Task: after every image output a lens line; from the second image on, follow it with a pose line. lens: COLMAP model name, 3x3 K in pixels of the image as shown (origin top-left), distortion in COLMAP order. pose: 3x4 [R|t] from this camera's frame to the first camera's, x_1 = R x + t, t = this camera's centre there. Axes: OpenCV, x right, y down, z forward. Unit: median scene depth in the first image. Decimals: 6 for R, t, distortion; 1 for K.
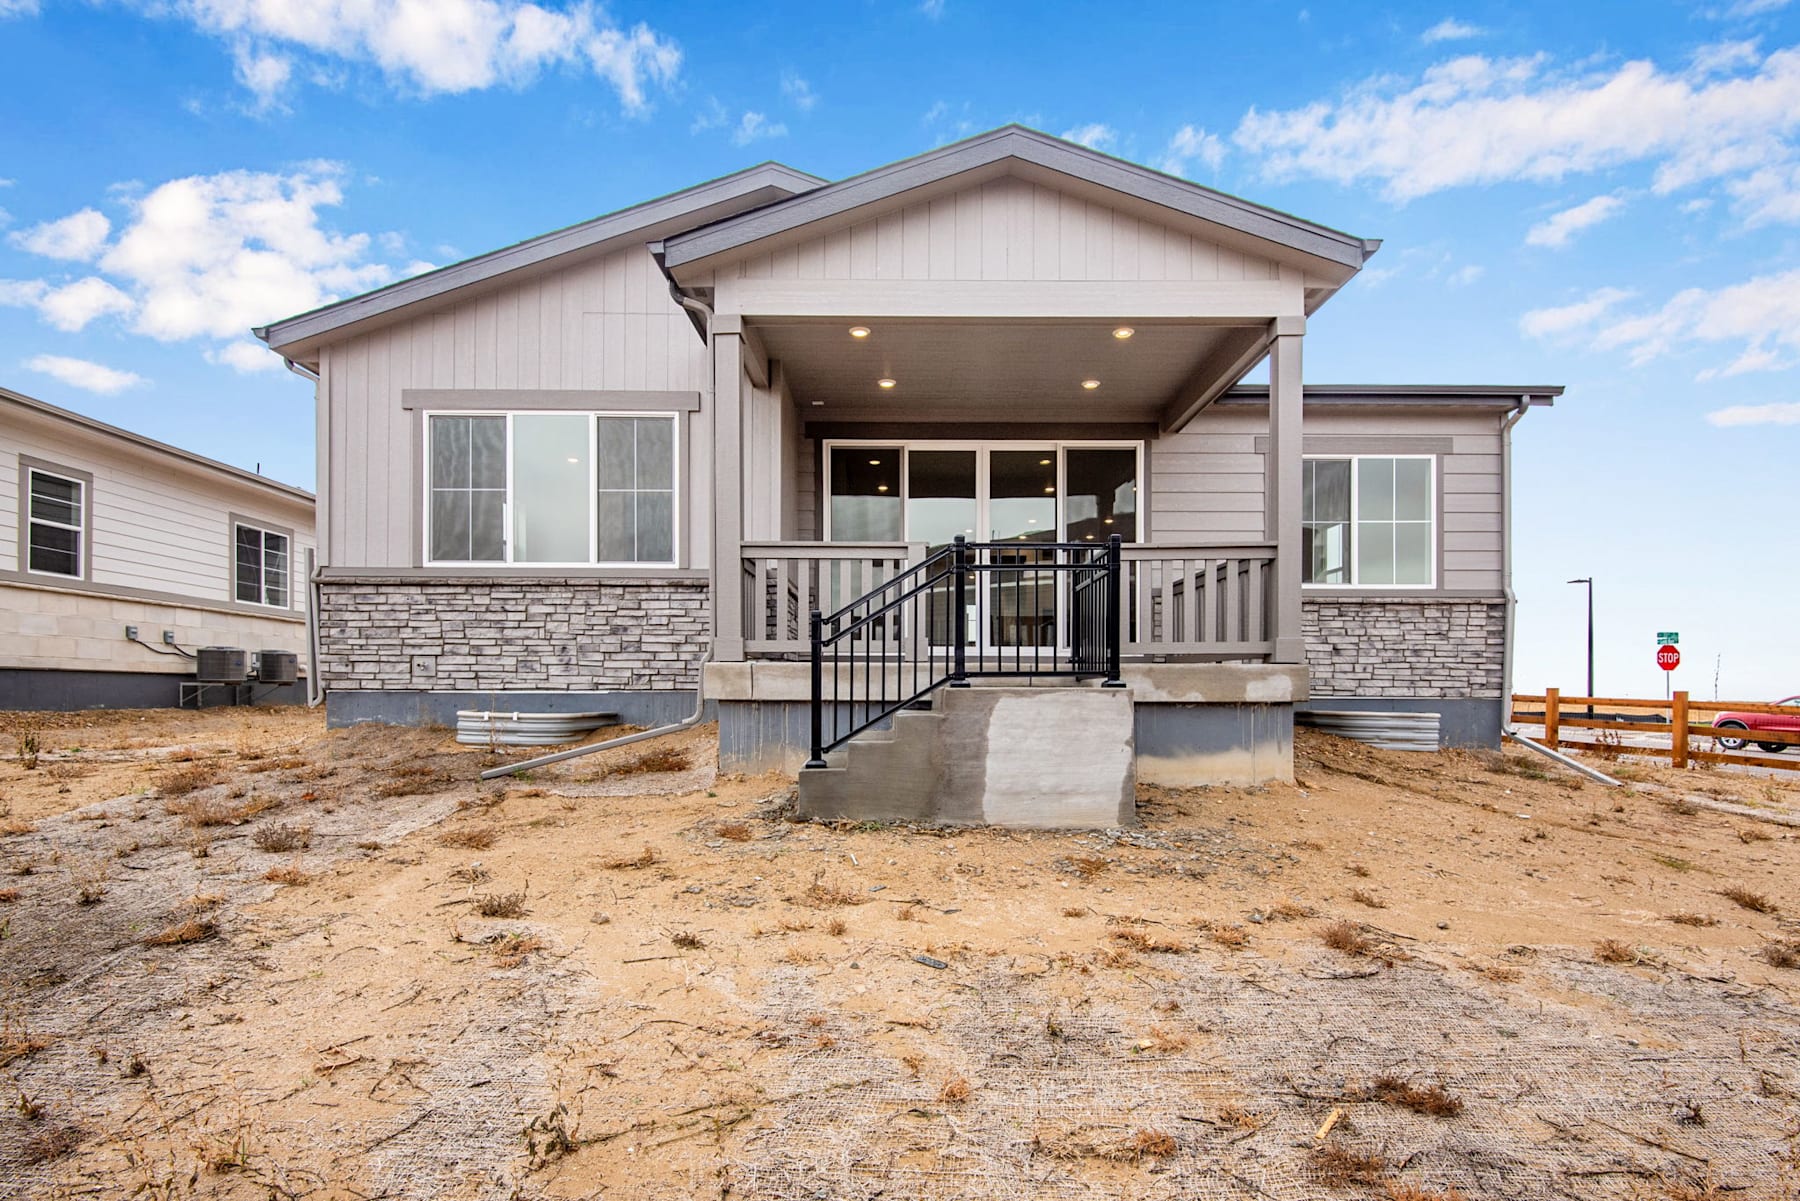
lens RADIAL K [[872.6, 0, 900.5], [0, 872.6, 623.4], [0, 0, 1]] dist [0.000056, 0.000126]
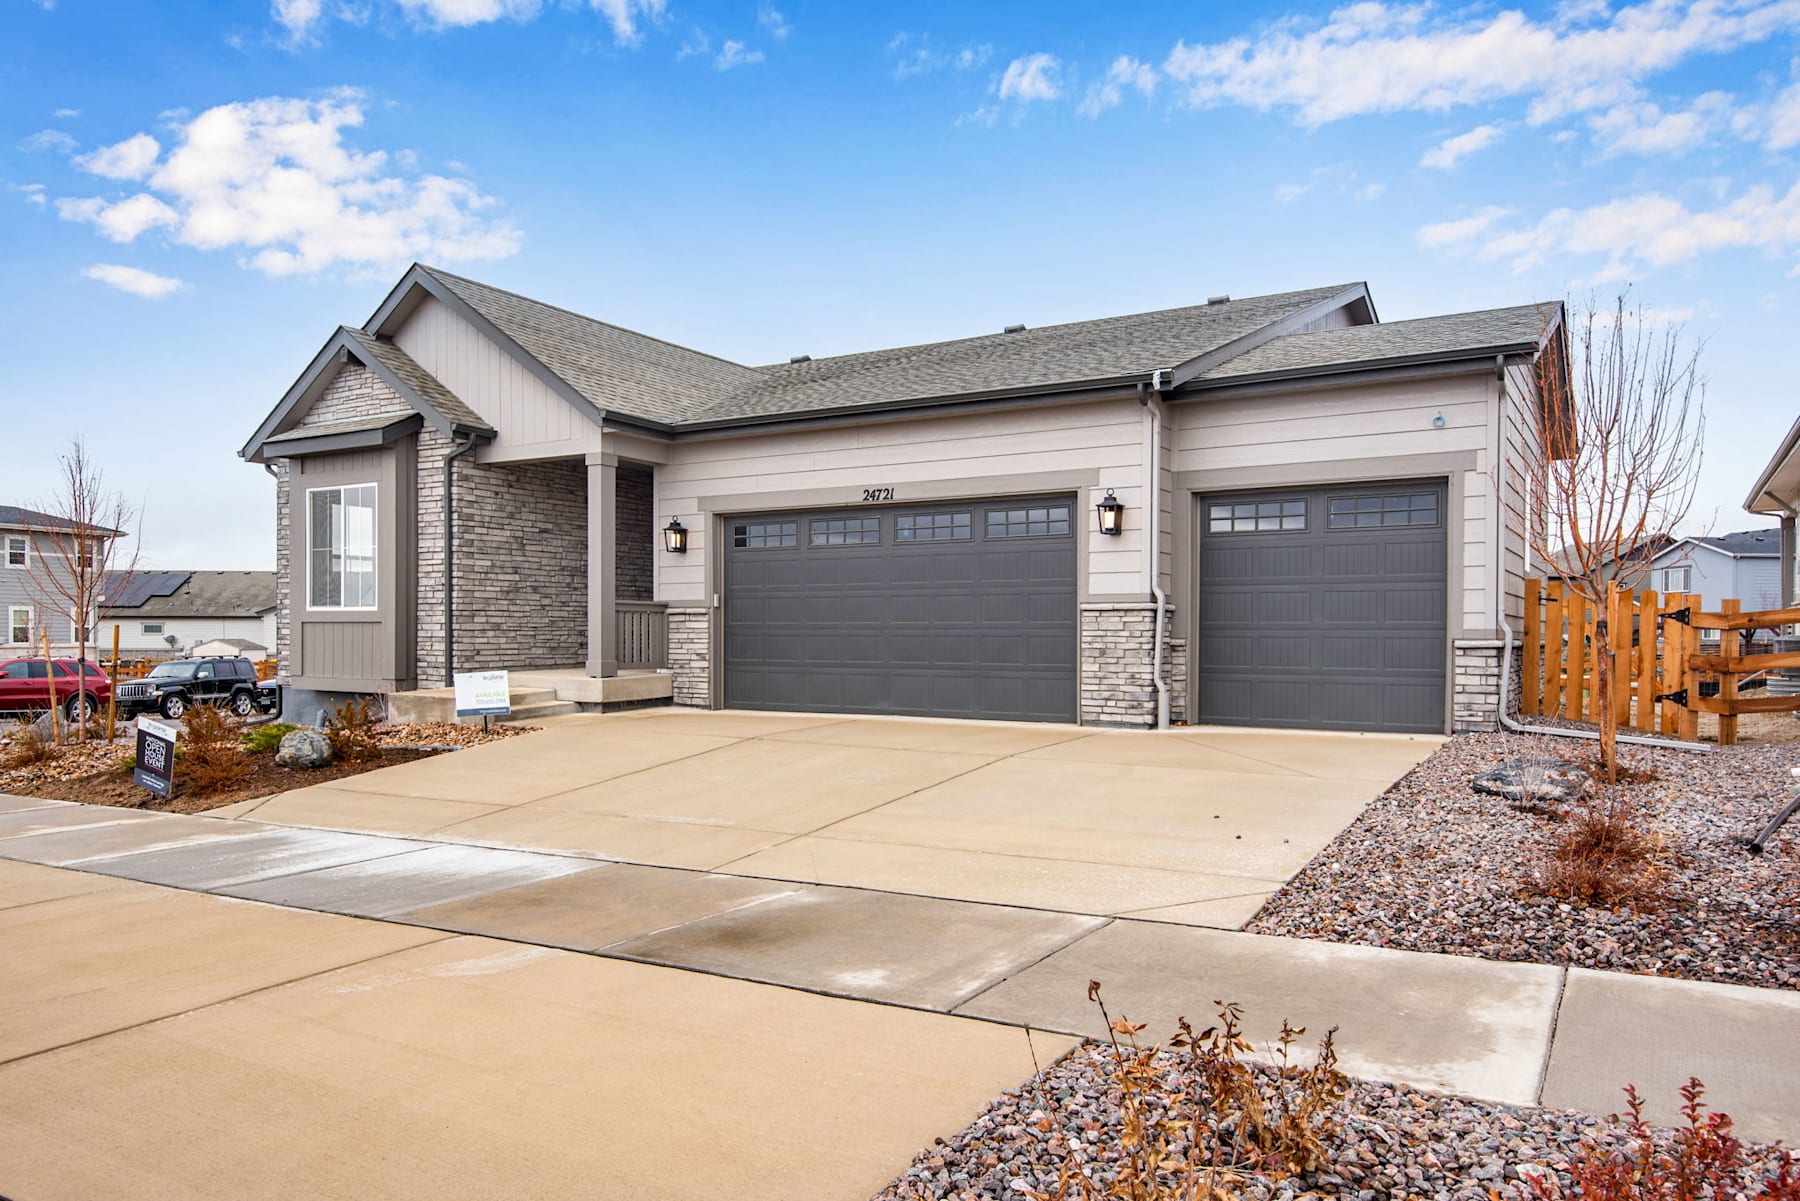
lens RADIAL K [[872.6, 0, 900.5], [0, 872.6, 623.4], [0, 0, 1]] dist [0.000056, 0.000126]
pose [[0.999104, -0.005300, 0.041991, -0.006854], [-0.000743, 0.989780, 0.142602, -0.011801], [-0.042317, -0.142506, 0.988889, -0.205762]]
